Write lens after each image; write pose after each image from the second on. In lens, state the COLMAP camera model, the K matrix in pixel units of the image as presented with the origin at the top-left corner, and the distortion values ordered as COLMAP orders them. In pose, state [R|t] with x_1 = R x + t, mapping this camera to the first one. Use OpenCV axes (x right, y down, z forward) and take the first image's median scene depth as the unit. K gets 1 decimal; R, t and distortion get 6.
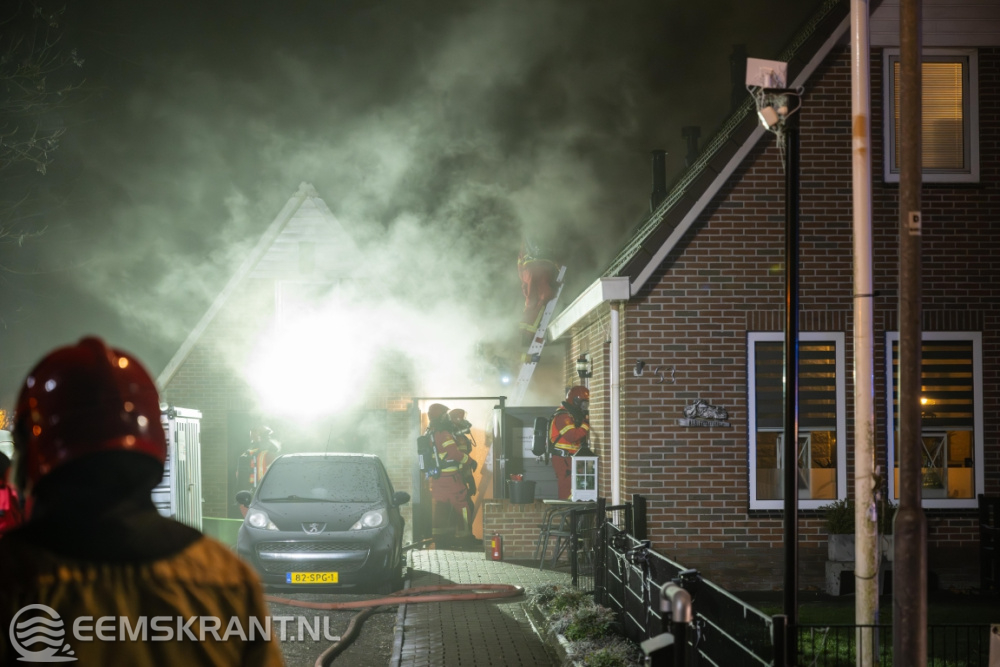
lens RADIAL K [[1980.7, 0, 499.5], [0, 1980.7, 327.2], [0, 0, 1]] dist [-0.000155, 0.000000]
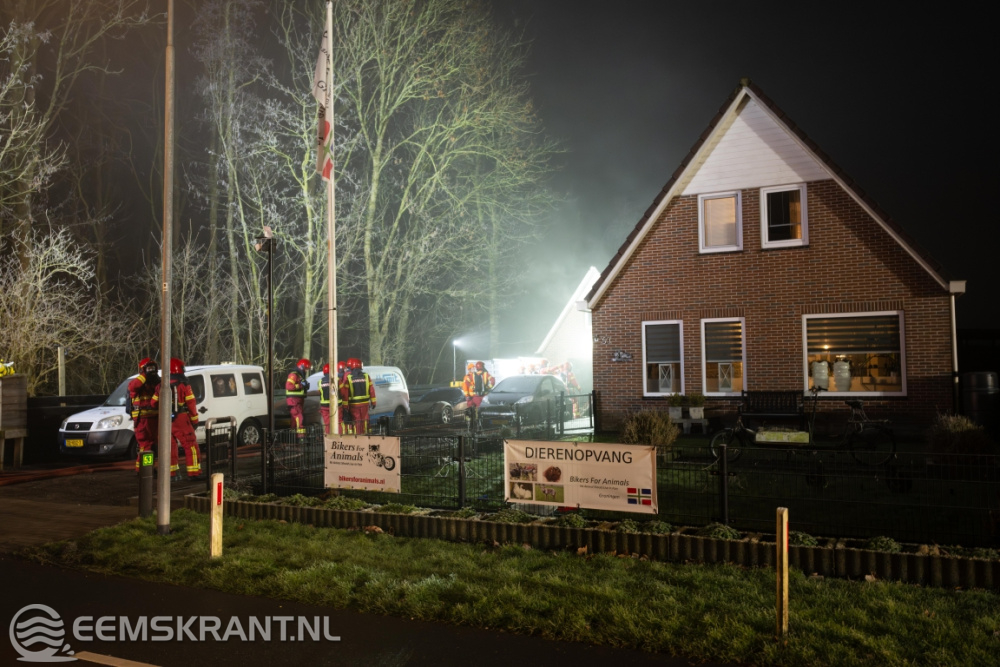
lens RADIAL K [[826.5, 0, 502.2], [0, 826.5, 333.8], [0, 0, 1]] dist [-0.000049, 0.002496]
pose [[0.885948, -0.030940, -0.462751, 0.433461], [0.036359, 0.999335, 0.002794, 0.008663], [0.462357, -0.019300, 0.886484, 0.049417]]
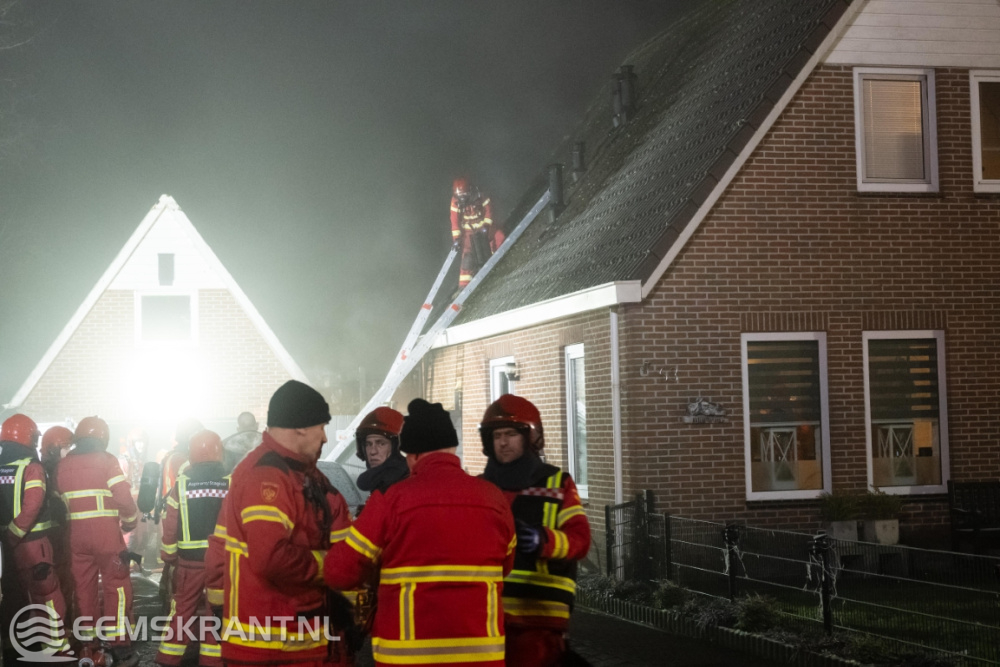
lens RADIAL K [[1829.0, 0, 490.2], [0, 1829.0, 334.5], [0, 0, 1]] dist [-0.011701, 0.000000]
pose [[0.977287, -0.010898, 0.211641, -0.211102], [0.011784, 0.999926, -0.002923, 0.004728], [-0.211594, 0.005350, 0.977343, 0.077173]]
